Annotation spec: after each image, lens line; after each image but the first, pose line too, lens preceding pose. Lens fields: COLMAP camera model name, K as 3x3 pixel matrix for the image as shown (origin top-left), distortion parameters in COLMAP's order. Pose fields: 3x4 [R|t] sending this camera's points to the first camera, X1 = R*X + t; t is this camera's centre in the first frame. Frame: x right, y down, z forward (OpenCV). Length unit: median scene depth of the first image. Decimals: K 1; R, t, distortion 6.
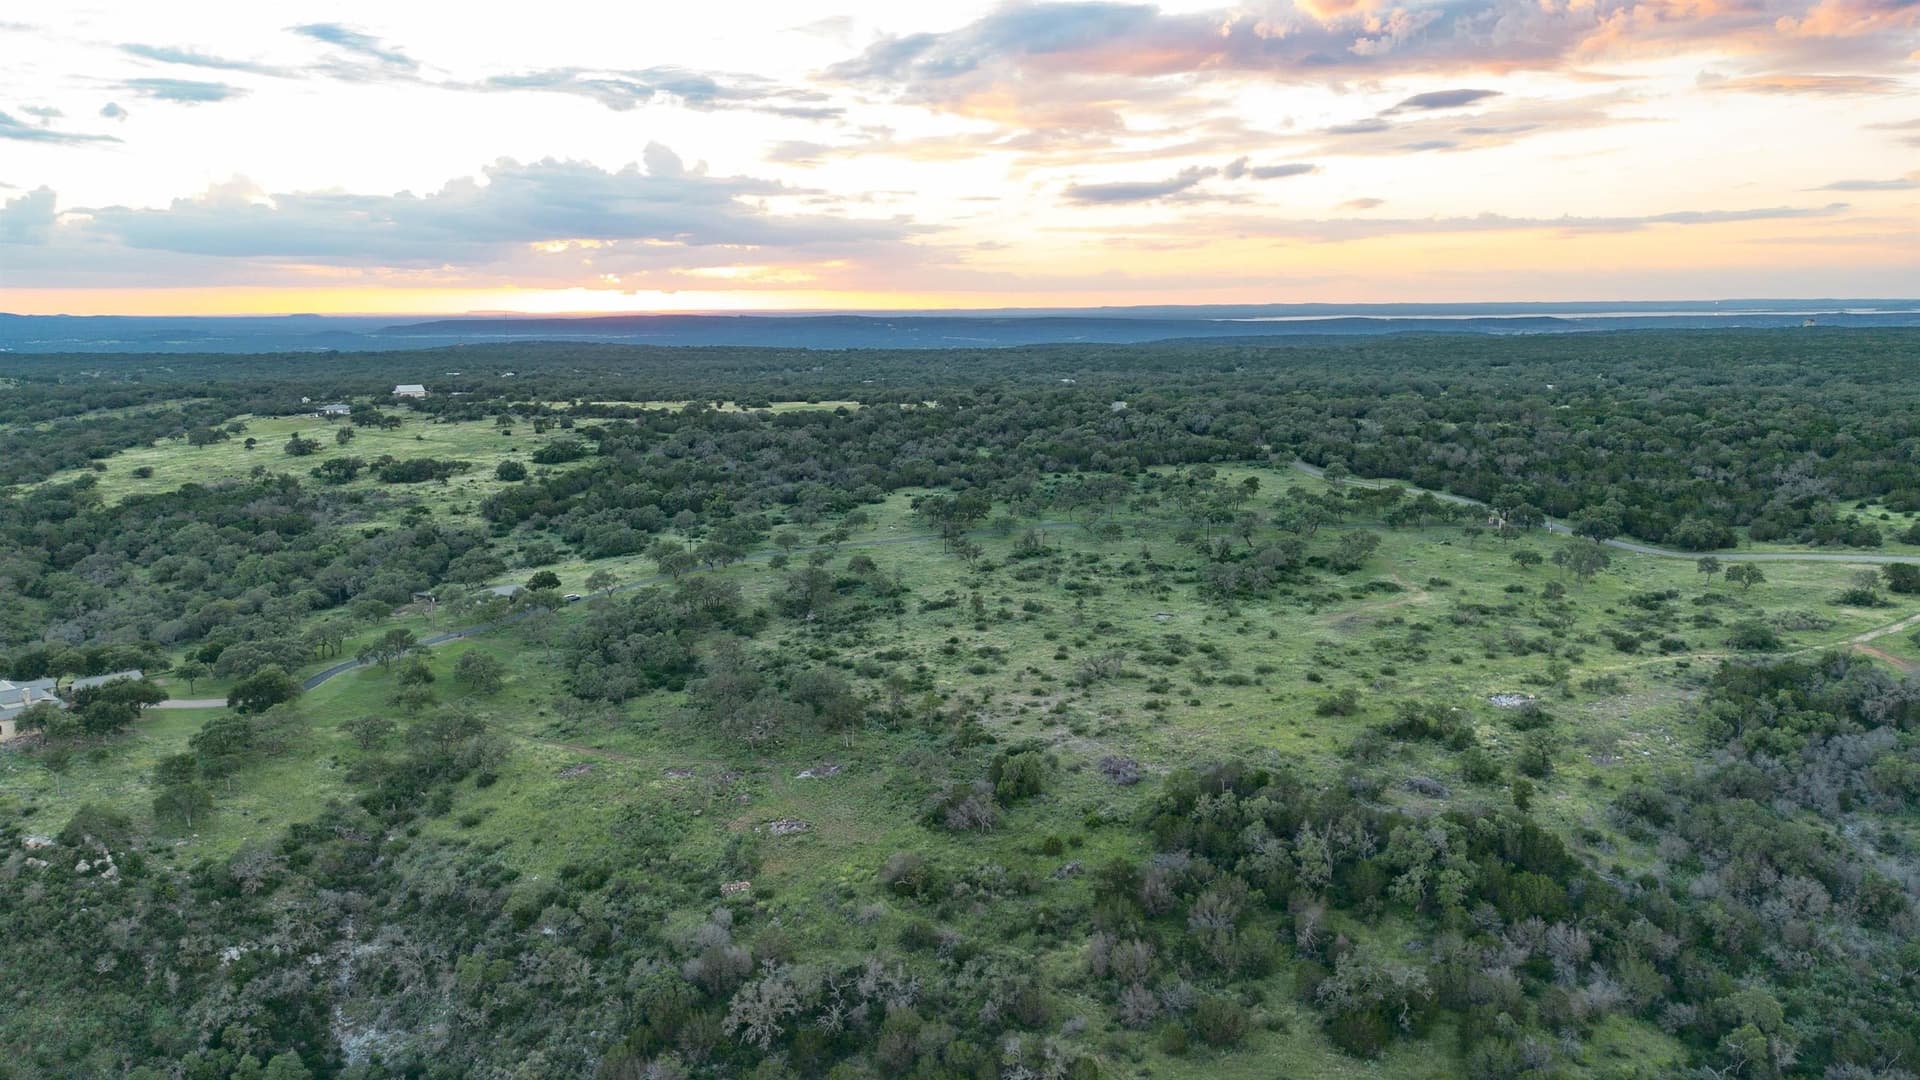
lens RADIAL K [[1437.9, 0, 960.0], [0, 1437.9, 540.0], [0, 0, 1]] dist [0.098150, -0.123979]
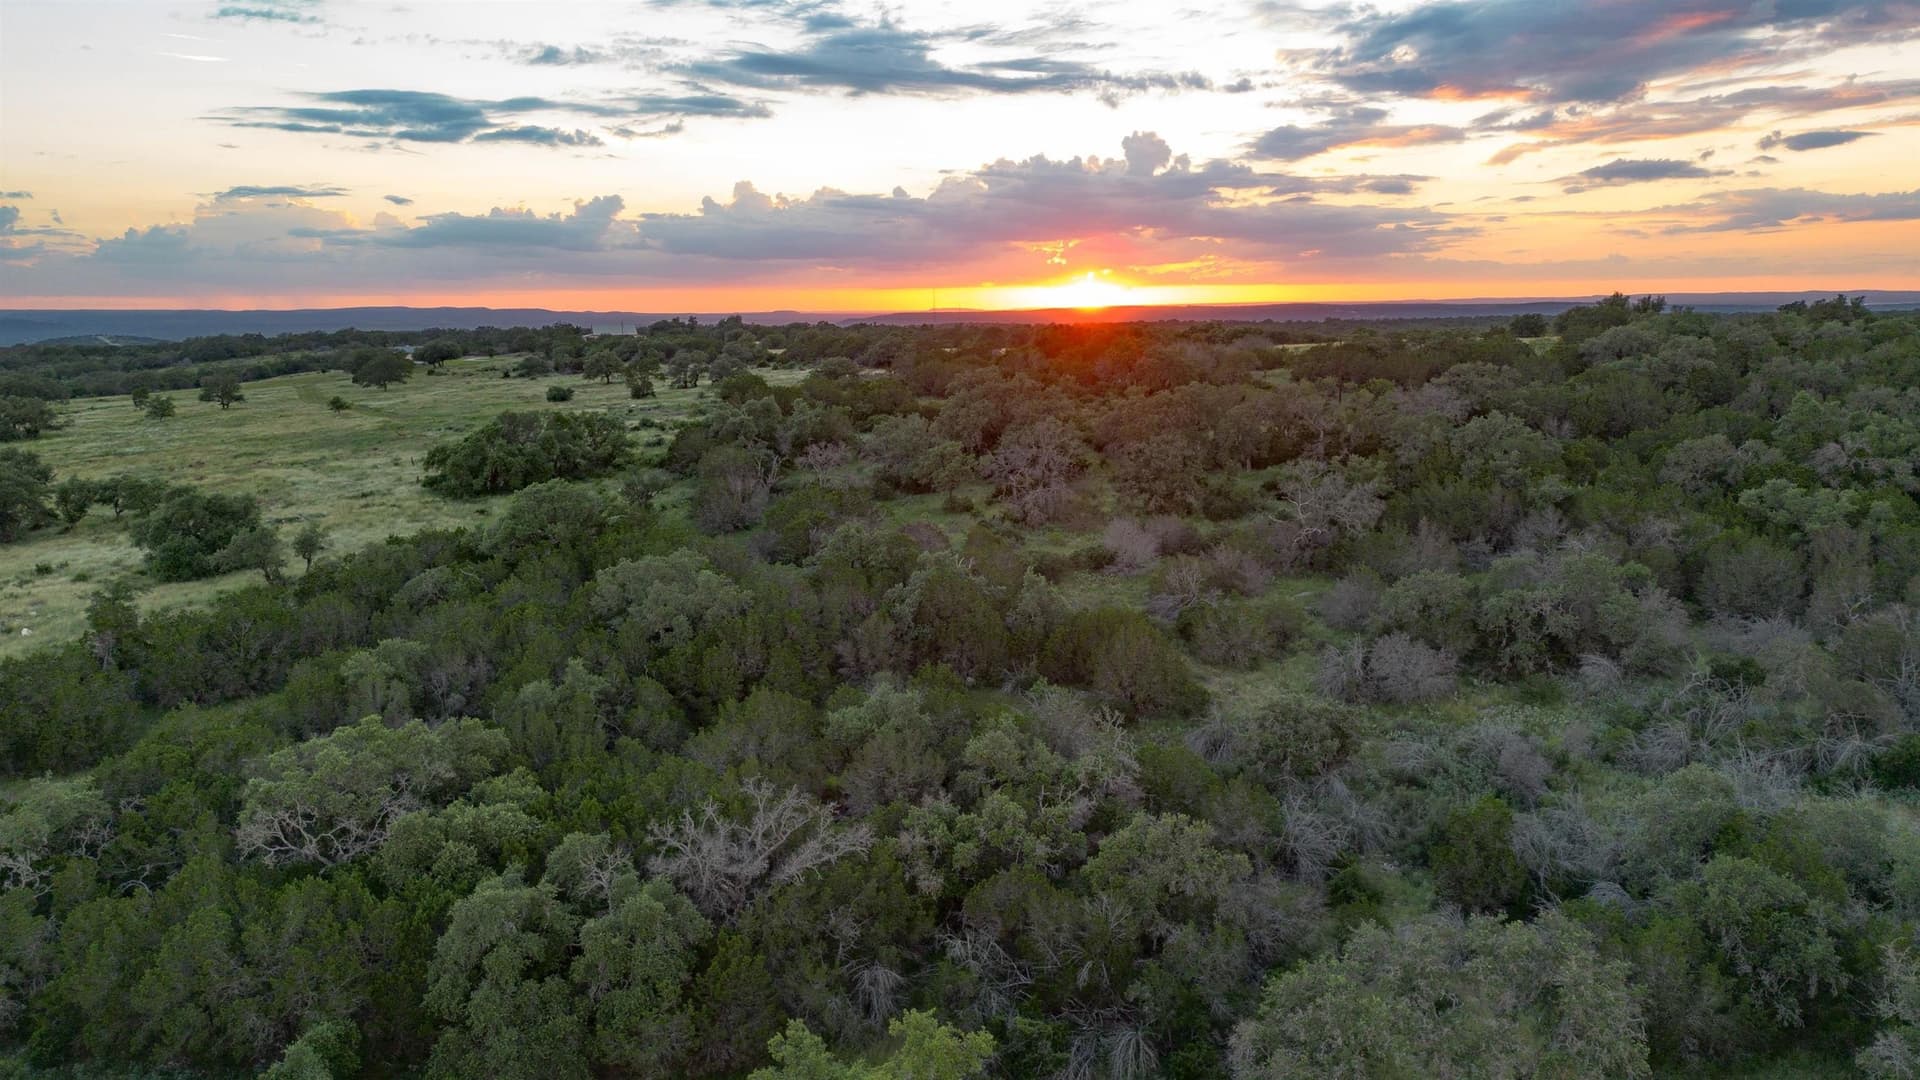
lens RADIAL K [[1454.2, 0, 960.0], [0, 1454.2, 540.0], [0, 0, 1]] dist [0.107996, -0.133367]
pose [[0.948158, 0.047562, -0.314220, -0.158001], [-0.047970, 0.998828, 0.006438, -0.070489], [0.314158, 0.008969, 0.949328, 1.077859]]
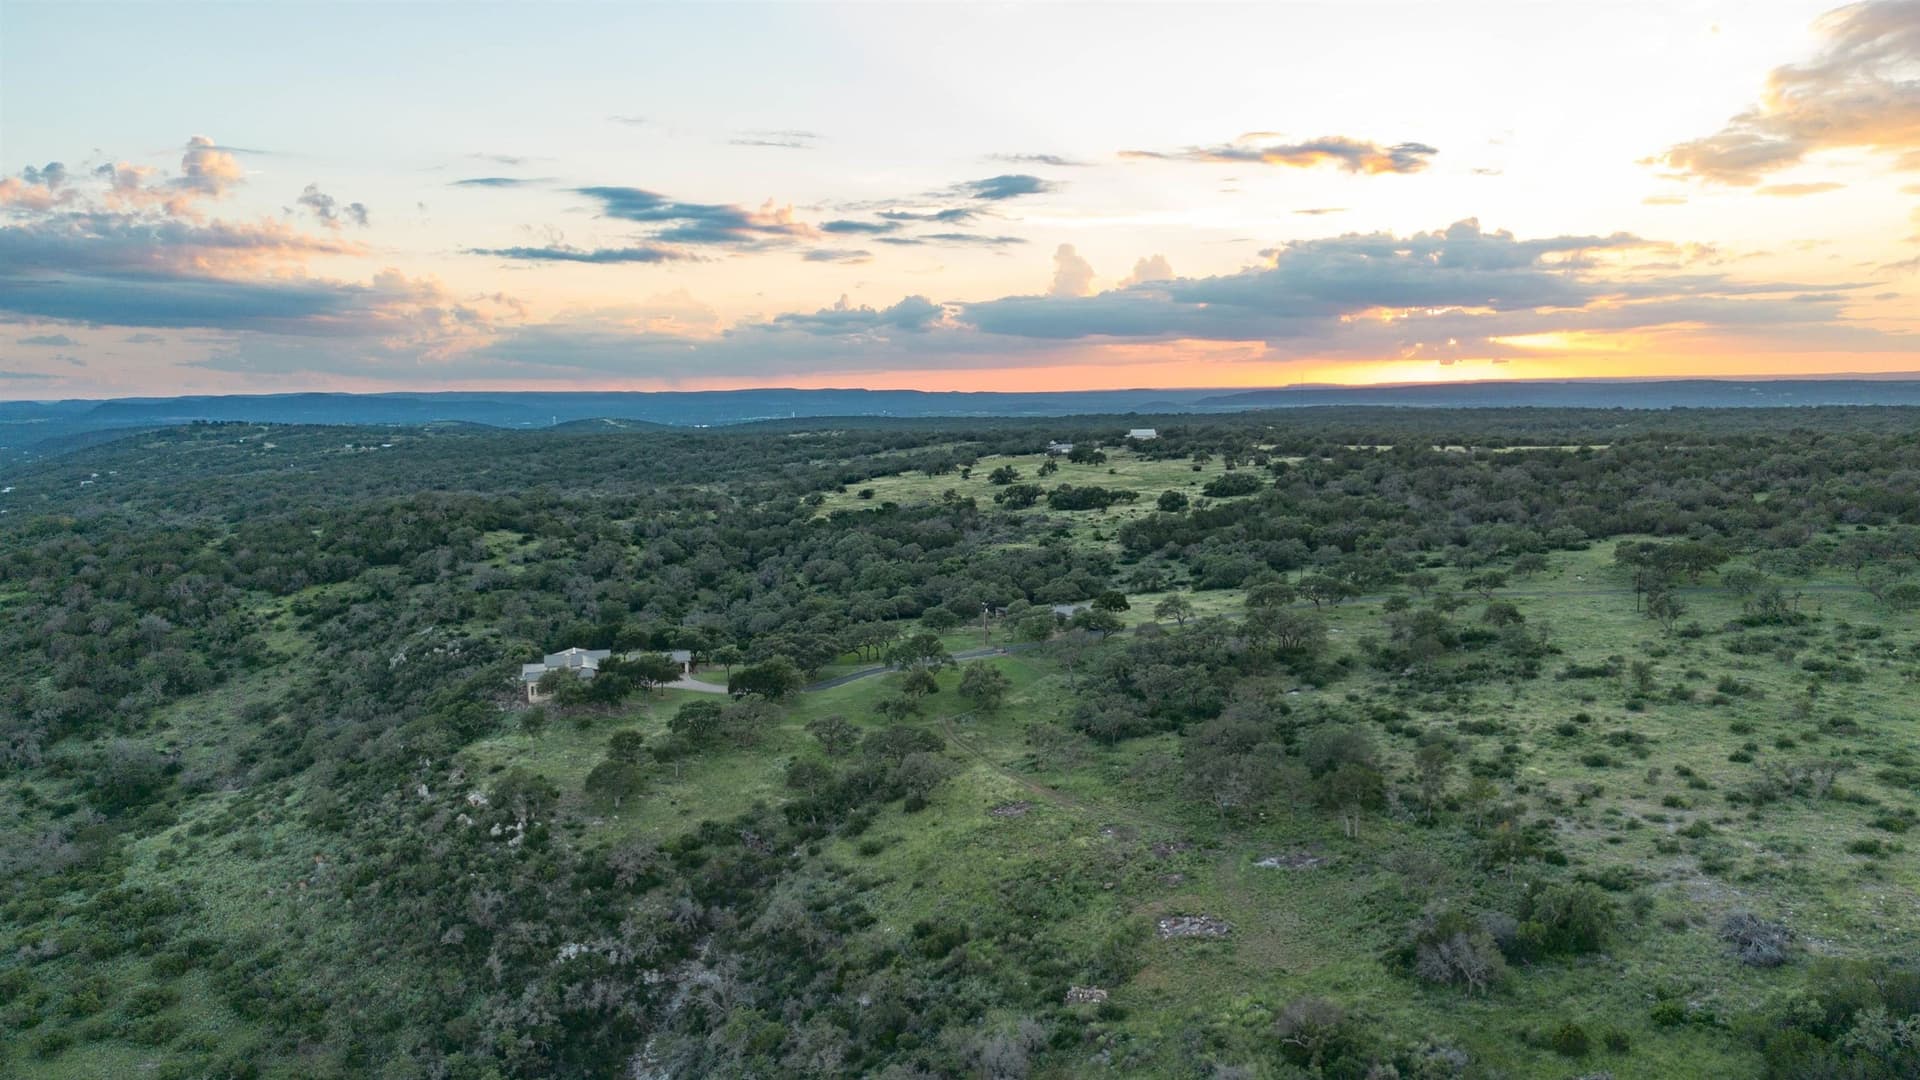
lens RADIAL K [[1454.2, 0, 960.0], [0, 1454.2, 540.0], [0, 0, 1]] dist [0.107996, -0.133367]
pose [[0.856640, 0.047979, -0.513680, 0.077678], [-0.073404, 0.996872, -0.029303, 0.019842], [0.510667, 0.062808, 0.857482, 0.161999]]
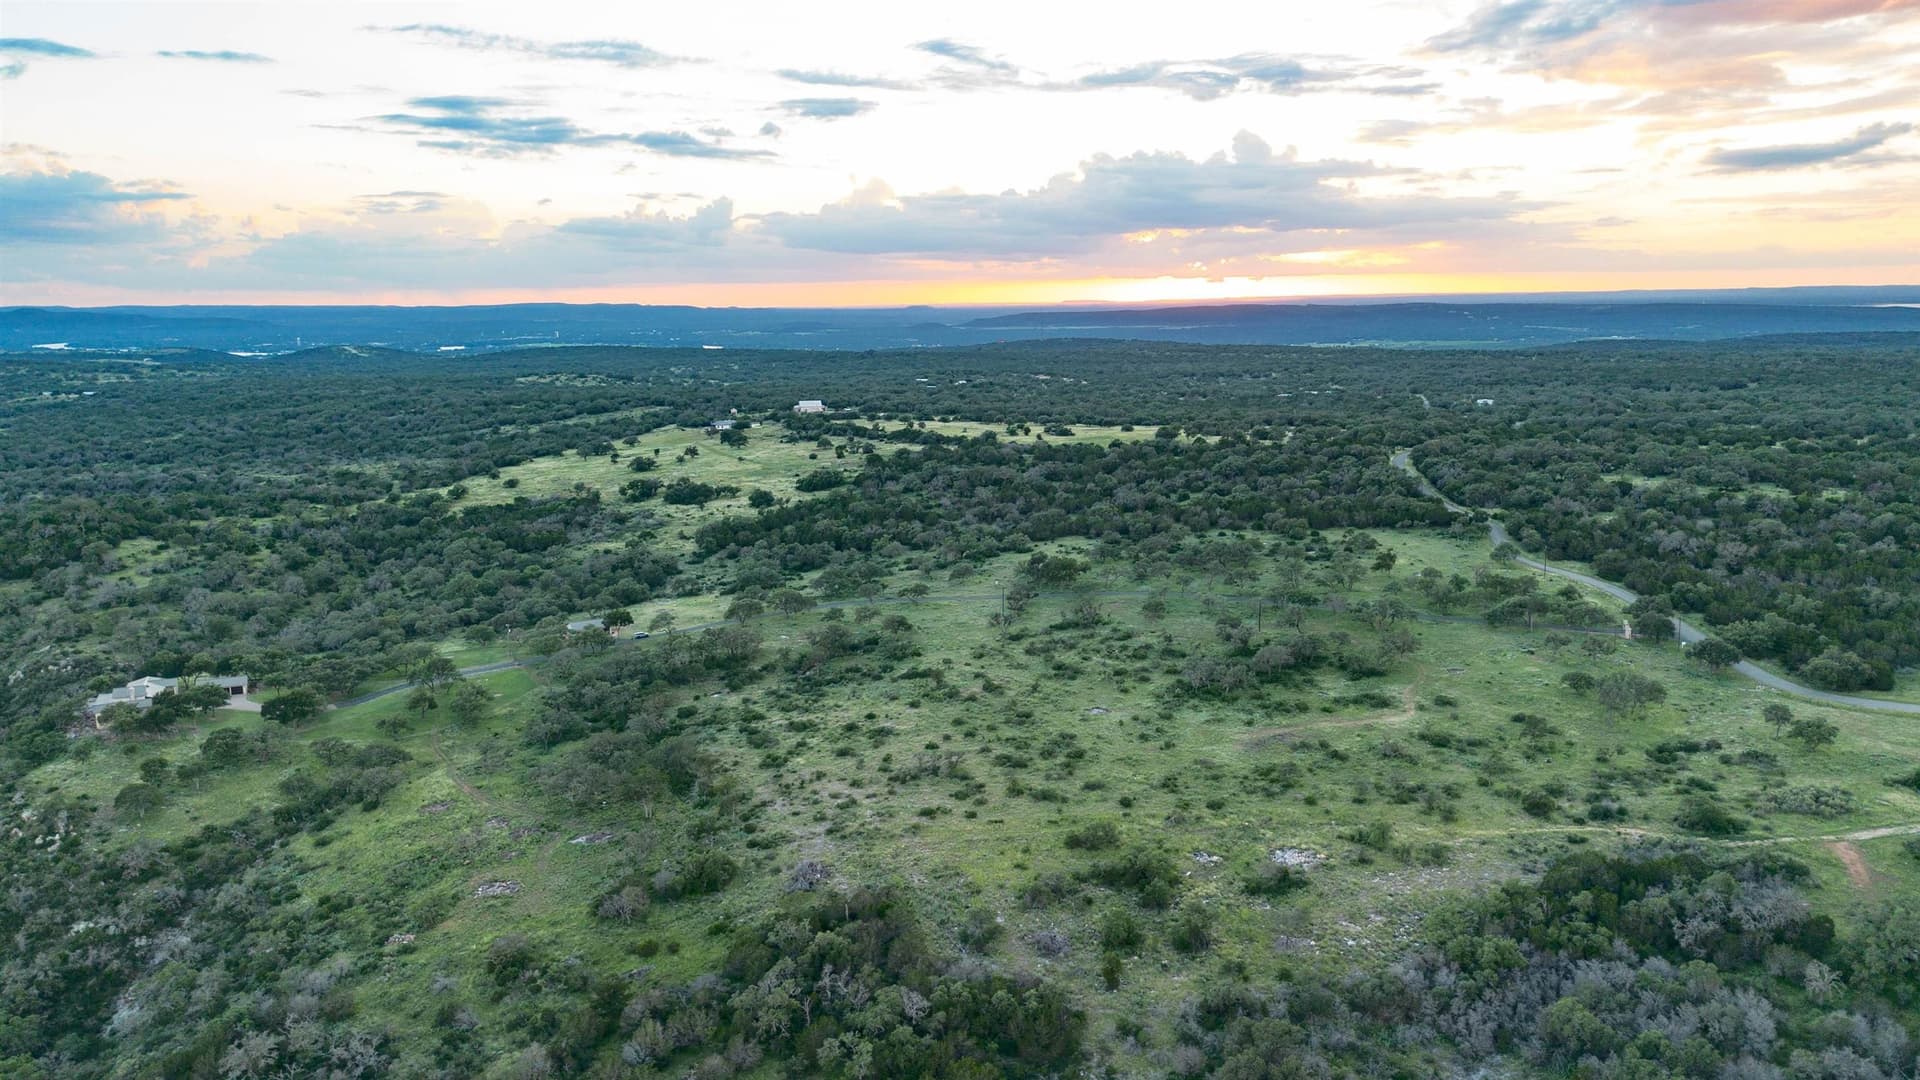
lens RADIAL K [[1443.3, 0, 963.2], [0, 1443.3, 566.0], [0, 0, 1]] dist [0.055029, -0.053070]
pose [[0.923868, 0.065265, -0.377106, 0.332805], [-0.055331, 0.997777, 0.037130, -0.060400], [0.378691, -0.013438, 0.925426, 0.053330]]
